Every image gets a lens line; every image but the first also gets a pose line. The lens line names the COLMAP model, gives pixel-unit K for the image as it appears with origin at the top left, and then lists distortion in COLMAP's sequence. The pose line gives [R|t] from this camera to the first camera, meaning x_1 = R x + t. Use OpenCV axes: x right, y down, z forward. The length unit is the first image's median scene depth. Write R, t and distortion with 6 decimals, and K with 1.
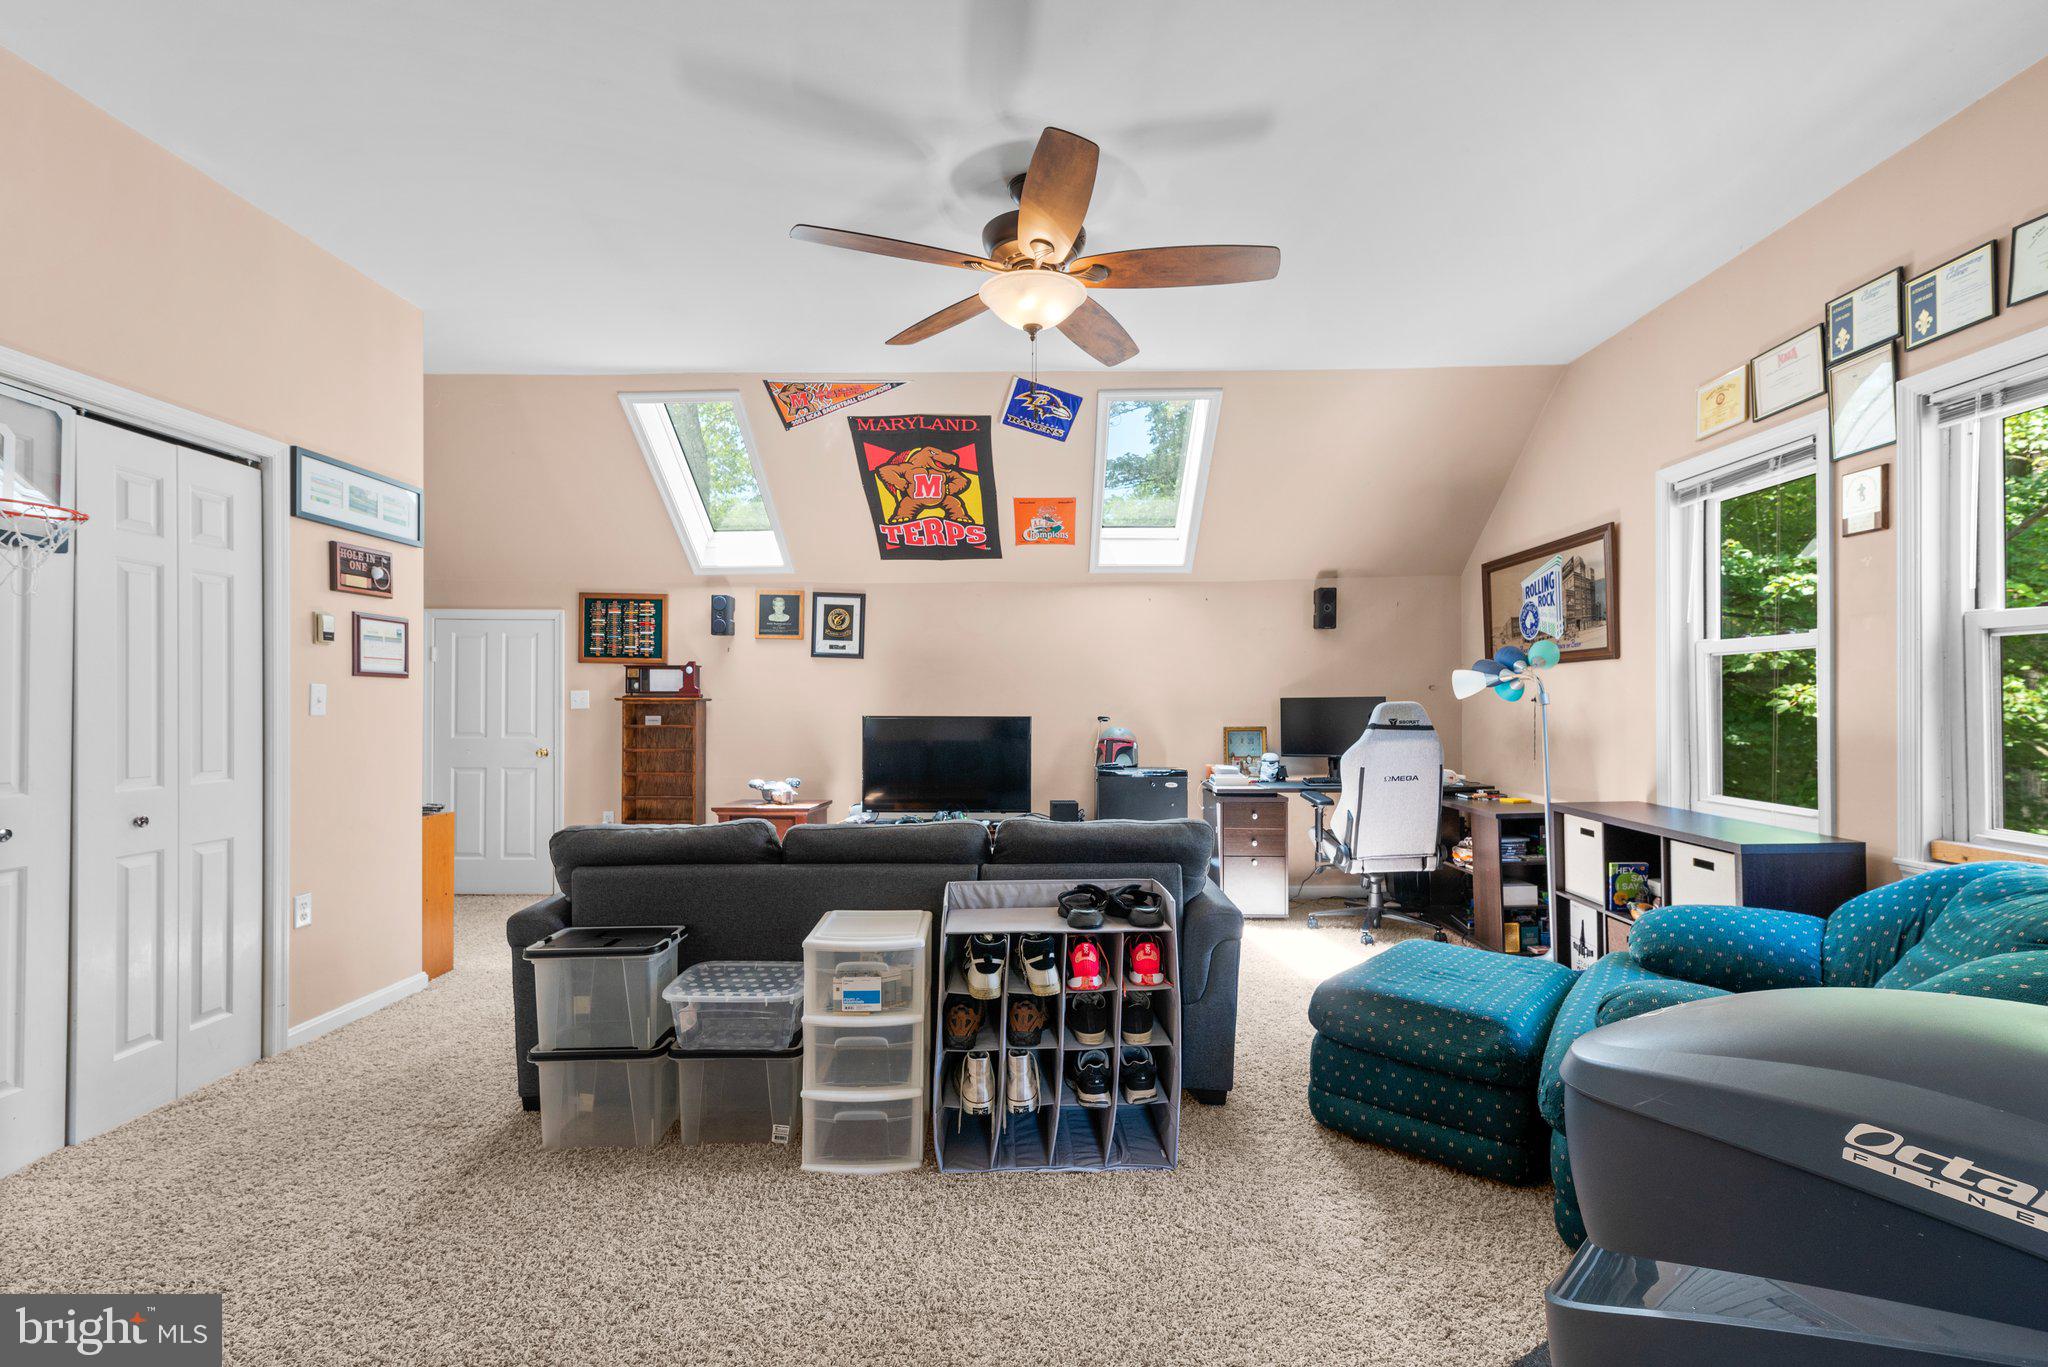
lens RADIAL K [[919.6, 0, 1024.0], [0, 919.6, 683.5], [0, 0, 1]] dist [0.004338, -0.000081]
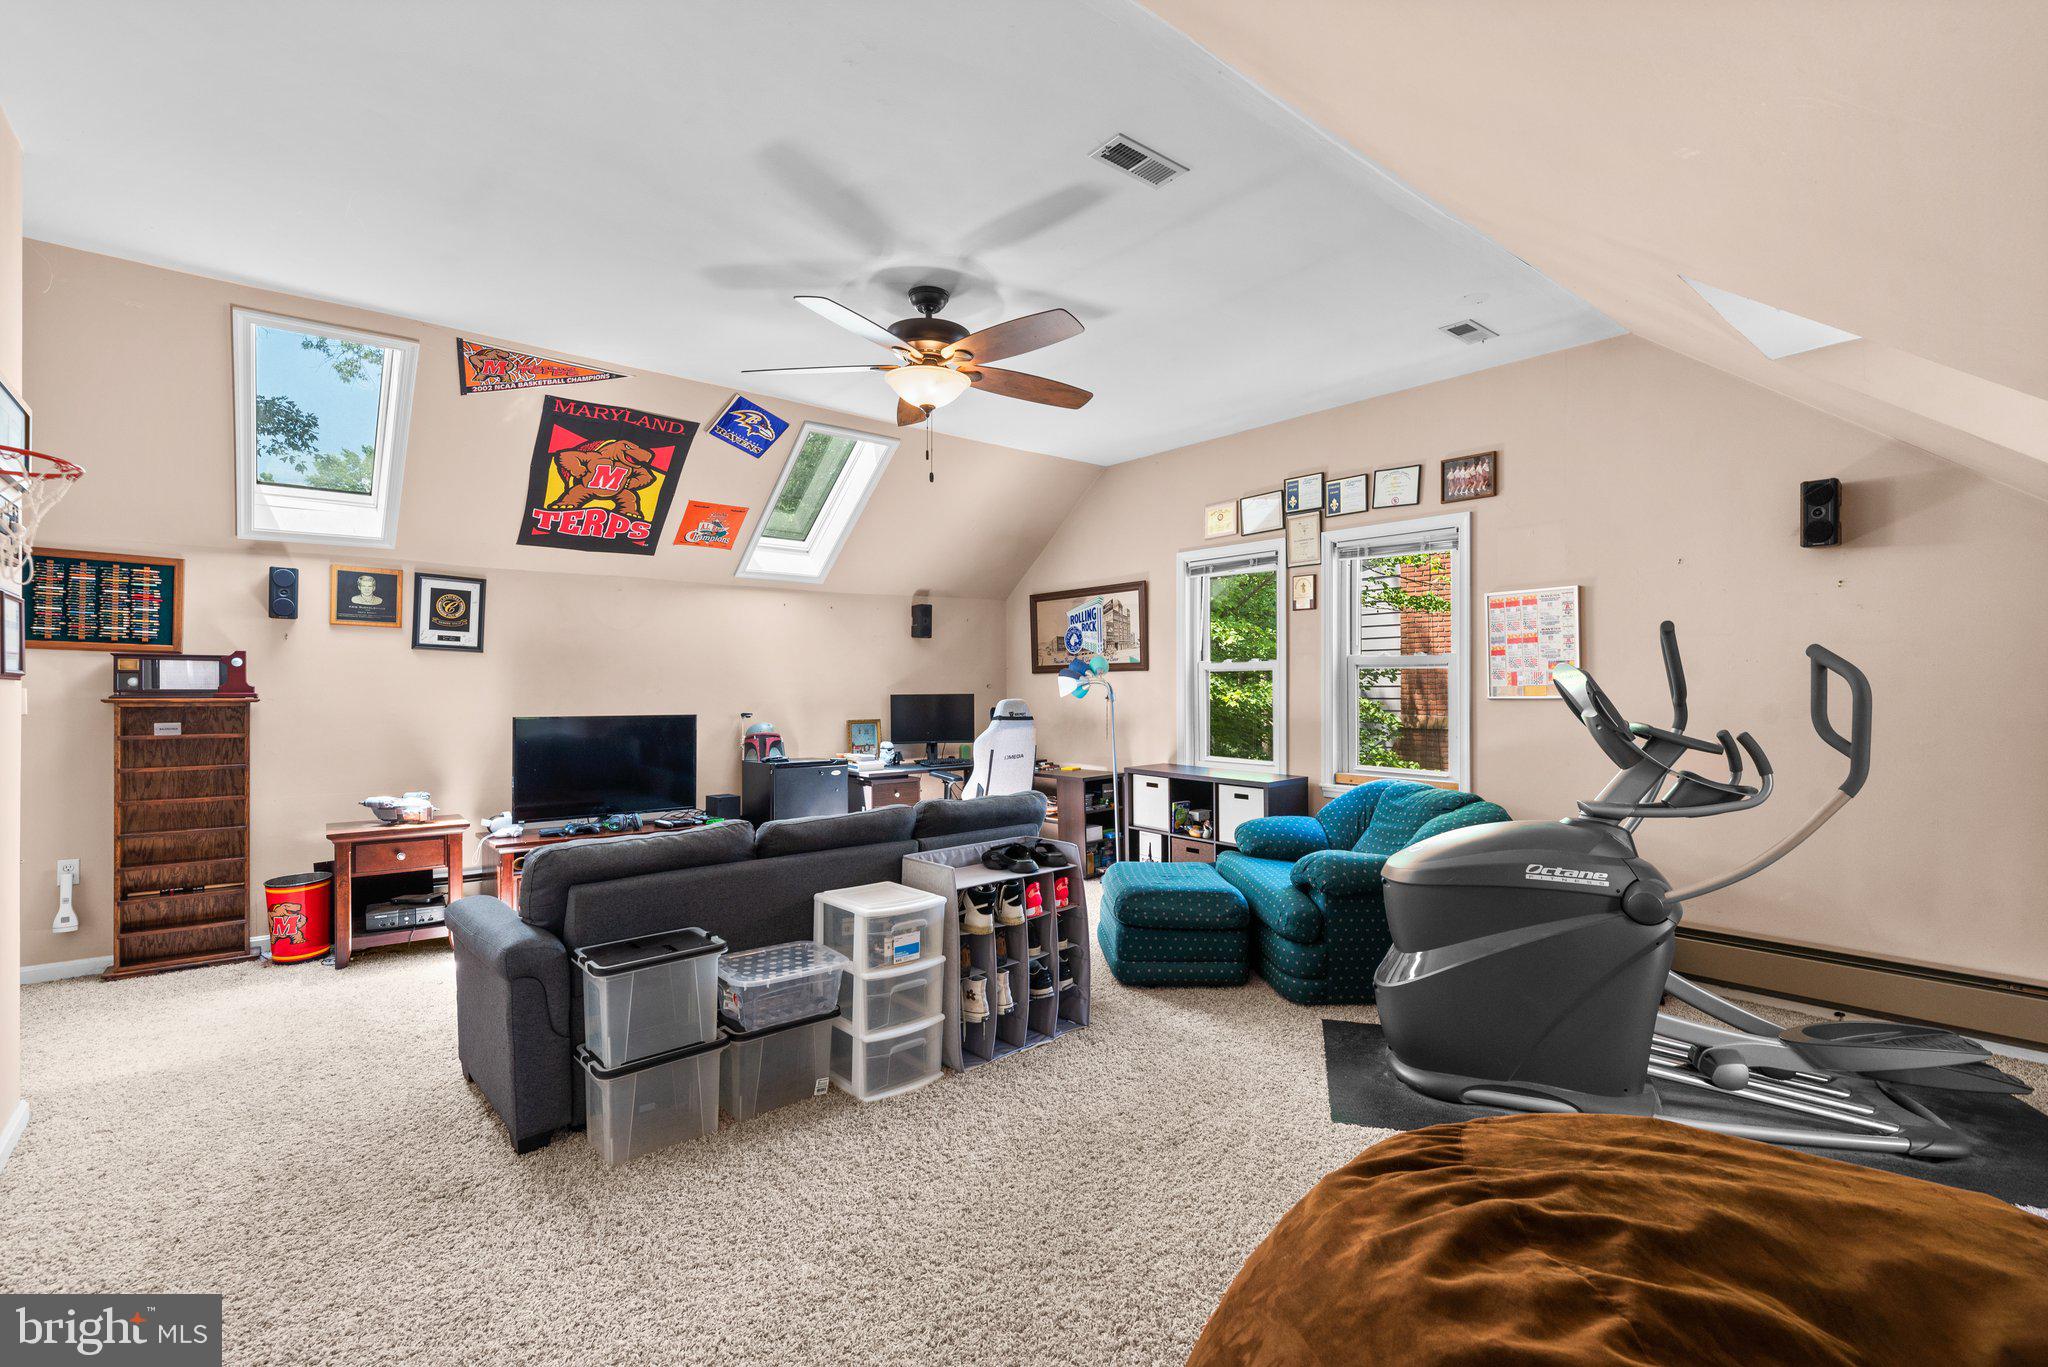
lens RADIAL K [[927.0, 0, 1031.2], [0, 927.0, 664.0], [0, 0, 1]] dist [-0.001205, -0.000054]
pose [[0.753960, 0.017100, 0.656698, -0.431760], [-0.013844, 0.999853, -0.010140, -0.016682], [-0.656775, -0.001446, 0.754085, -0.024884]]
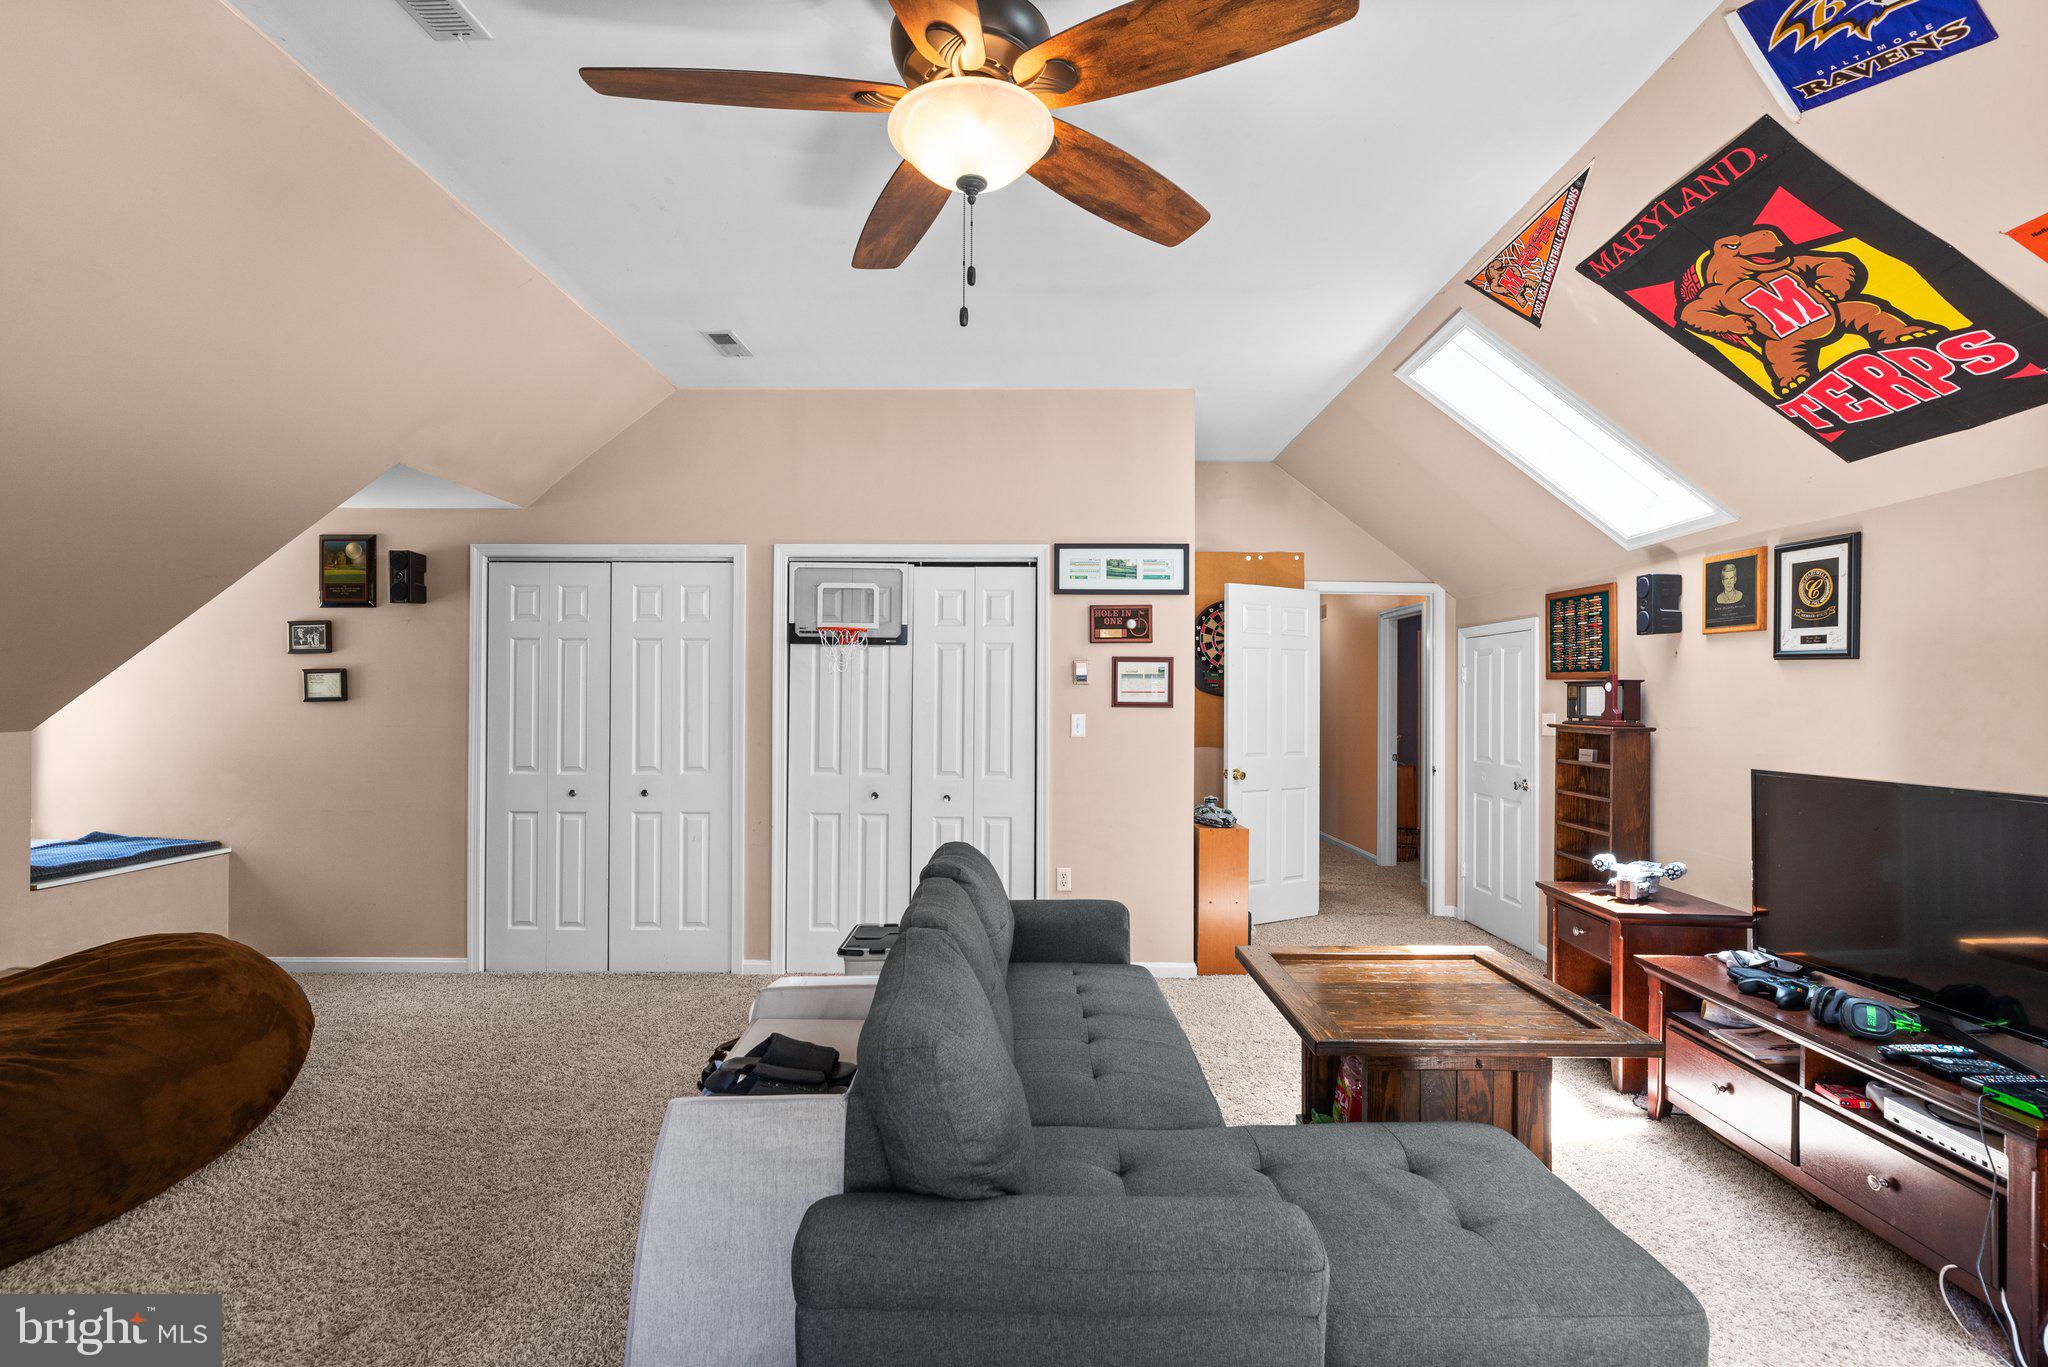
lens RADIAL K [[919.6, 0, 1024.0], [0, 919.6, 683.5], [0, 0, 1]] dist [0.004338, -0.000081]
pose [[0.005679, -0.019014, -0.999803, 0.402854], [0.017143, 0.999674, -0.018914, -0.013594], [0.999837, -0.017033, 0.006003, 0.632509]]
